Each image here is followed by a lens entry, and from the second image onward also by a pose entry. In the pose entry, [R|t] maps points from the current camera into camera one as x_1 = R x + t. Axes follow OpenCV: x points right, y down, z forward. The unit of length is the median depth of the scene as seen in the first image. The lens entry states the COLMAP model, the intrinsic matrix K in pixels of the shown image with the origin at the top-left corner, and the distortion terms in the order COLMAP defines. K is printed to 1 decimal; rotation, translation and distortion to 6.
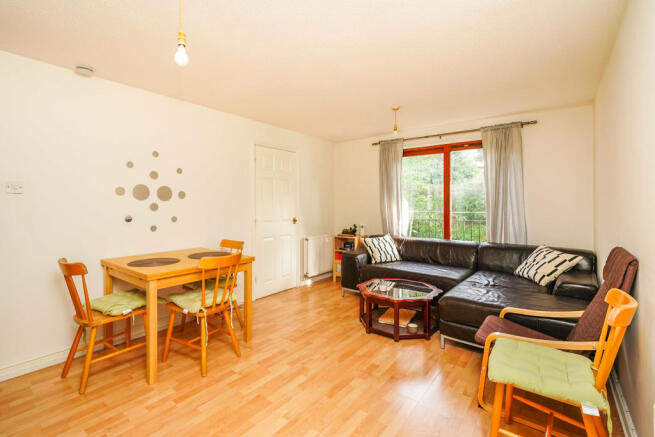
lens RADIAL K [[306.1, 0, 327.5], [0, 306.1, 202.5], [0, 0, 1]] dist [-0.001153, -0.000088]
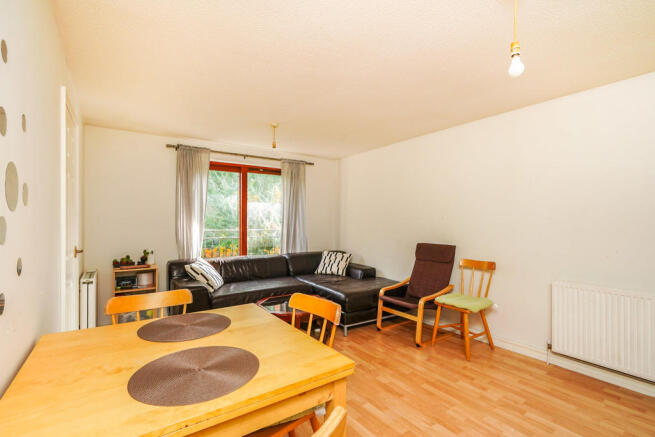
lens RADIAL K [[300.9, 0, 327.5], [0, 300.9, 218.5], [0, 0, 1]] dist [0.000484, 0.000253]
pose [[0.310893, 0.011179, 0.950379, -0.549156], [-0.003111, 0.999937, -0.010744, 0.002566], [-0.950440, 0.000384, 0.310908, 0.450283]]
